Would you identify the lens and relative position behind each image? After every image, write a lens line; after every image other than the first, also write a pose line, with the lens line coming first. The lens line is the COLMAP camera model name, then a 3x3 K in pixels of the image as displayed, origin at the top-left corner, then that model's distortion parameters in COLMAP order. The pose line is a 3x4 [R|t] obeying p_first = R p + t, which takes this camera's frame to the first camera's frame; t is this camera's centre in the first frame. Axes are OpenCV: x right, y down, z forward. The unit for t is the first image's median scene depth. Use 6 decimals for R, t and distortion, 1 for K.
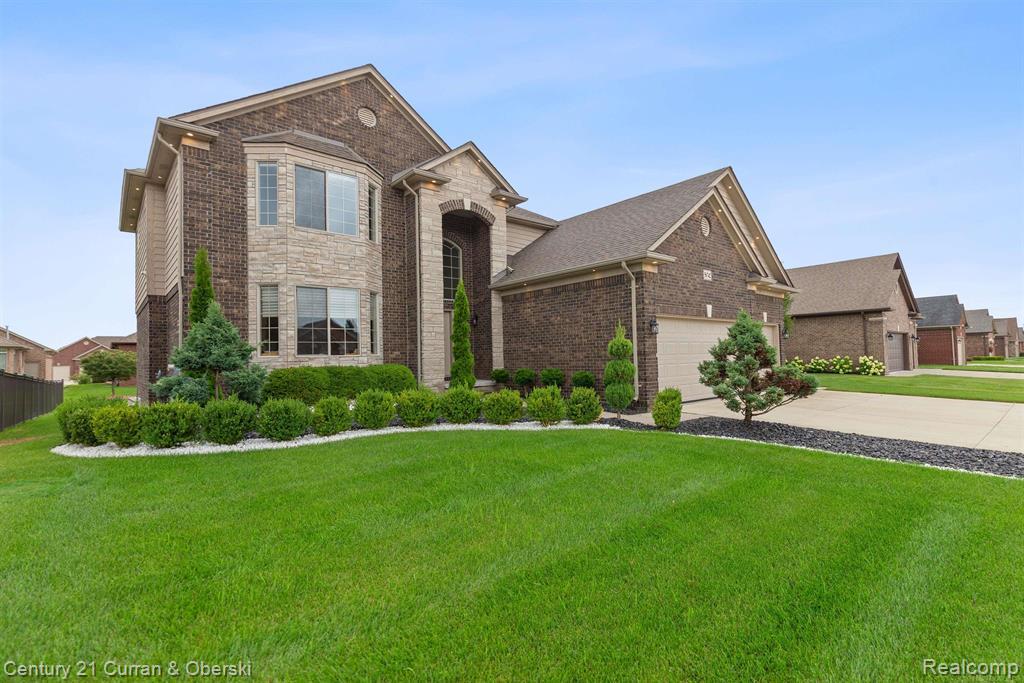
lens RADIAL K [[479.8, 0, 535.8], [0, 479.8, 342.3], [0, 0, 1]] dist [0.008027, -0.000102]
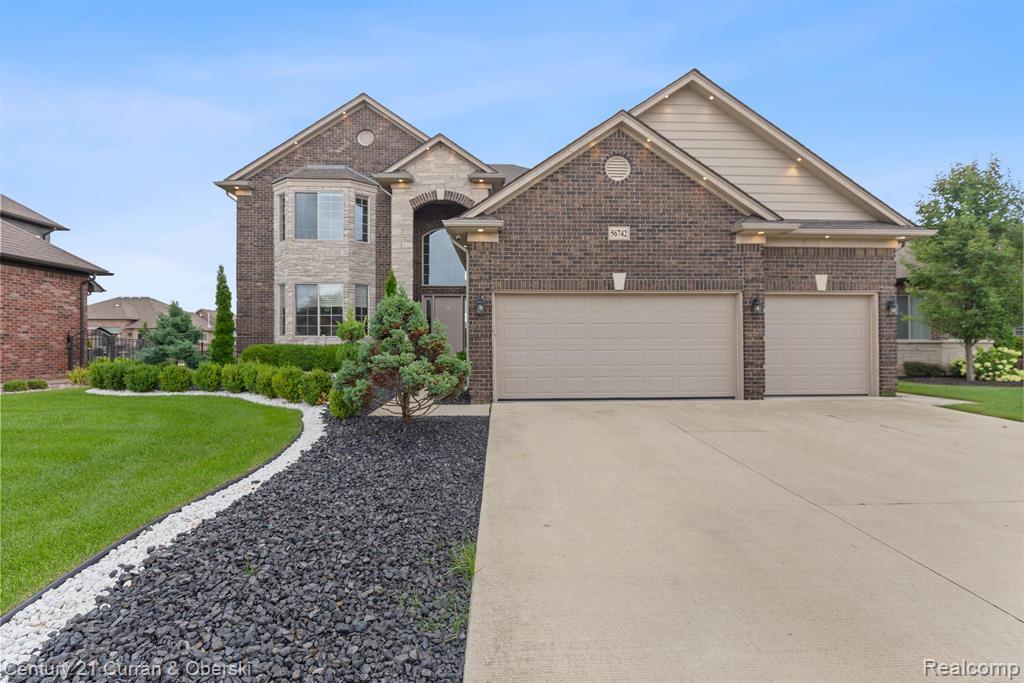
lens RADIAL K [[484.5, 0, 528.3], [0, 484.5, 340.5], [0, 0, 1]] dist [0.001952, -0.000079]
pose [[0.767433, 0.012092, -0.641015, 0.804207], [0.005277, 0.999669, 0.025176, 0.008873], [0.641107, -0.022704, 0.767115, 0.350126]]
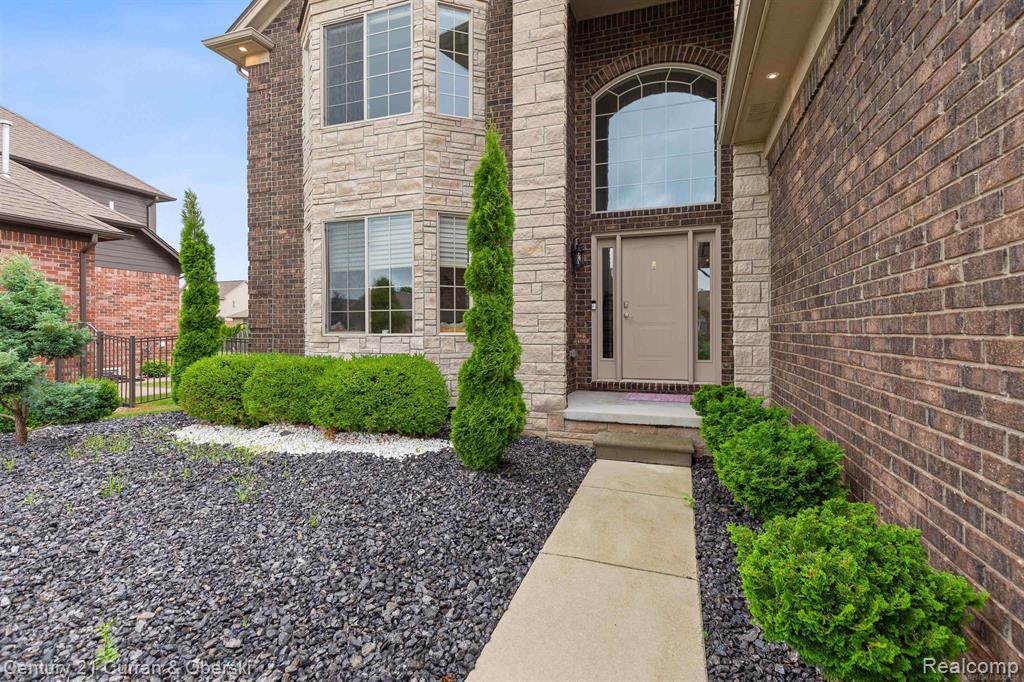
lens RADIAL K [[480.0, 0, 515.7], [0, 480.0, 334.5], [0, 0, 1]] dist [0.011736, 0.000074]
pose [[0.471616, 0.026219, -0.881414, 0.167421], [0.016991, 0.999102, 0.038811, 0.008491], [0.881641, -0.033280, 0.470747, 0.851440]]
